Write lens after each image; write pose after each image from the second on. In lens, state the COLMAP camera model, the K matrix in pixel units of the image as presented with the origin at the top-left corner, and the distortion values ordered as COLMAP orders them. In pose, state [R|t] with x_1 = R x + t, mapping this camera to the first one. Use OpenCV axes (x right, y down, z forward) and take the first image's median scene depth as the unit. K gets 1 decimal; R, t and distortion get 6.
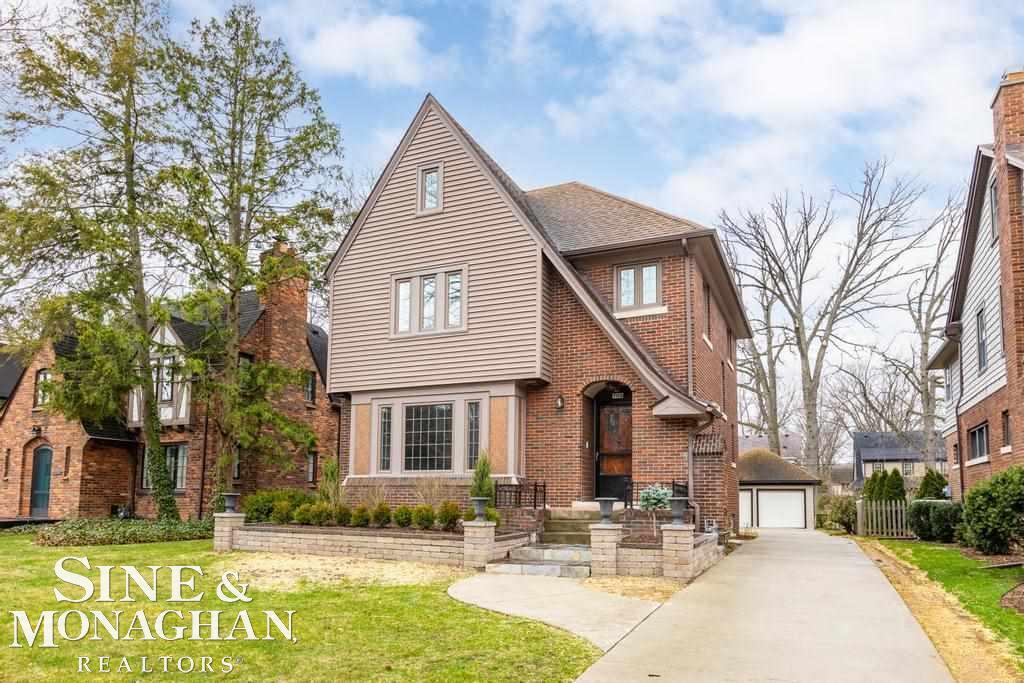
lens RADIAL K [[650.5, 0, 513.7], [0, 650.5, 342.6], [0, 0, 1]] dist [-0.010264, -0.000214]
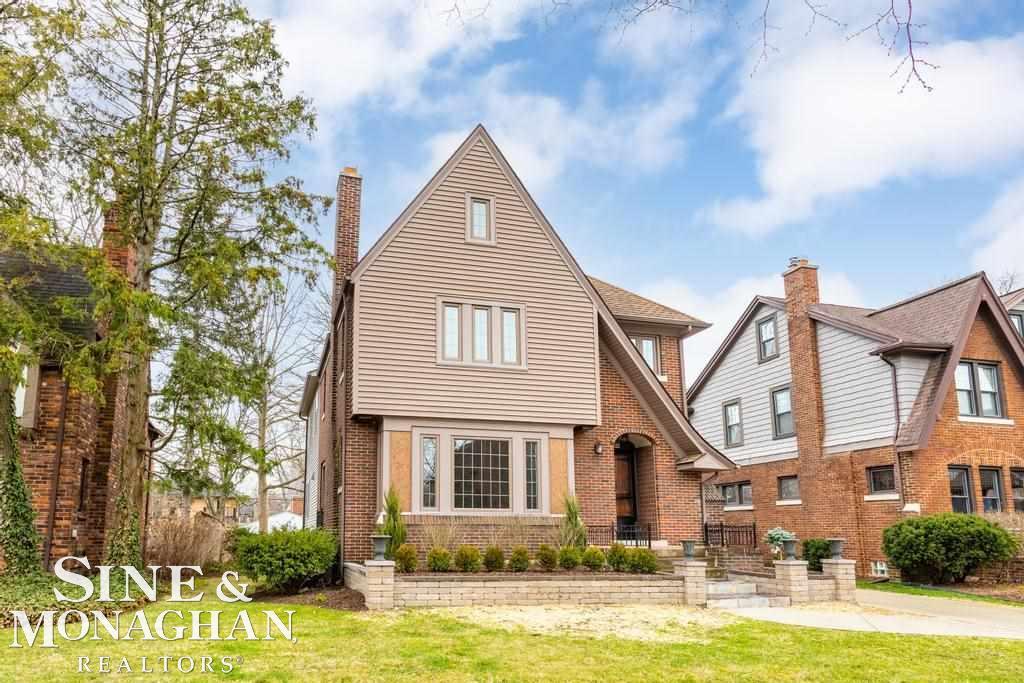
lens RADIAL K [[620.3, 0, 512.6], [0, 620.3, 340.0], [0, 0, 1]] dist [0.003372, -0.000429]
pose [[0.782517, 0.183301, 0.595037, -0.692547], [-0.143875, 0.983051, -0.113623, 0.050230], [-0.605779, 0.003301, 0.795626, 0.247466]]
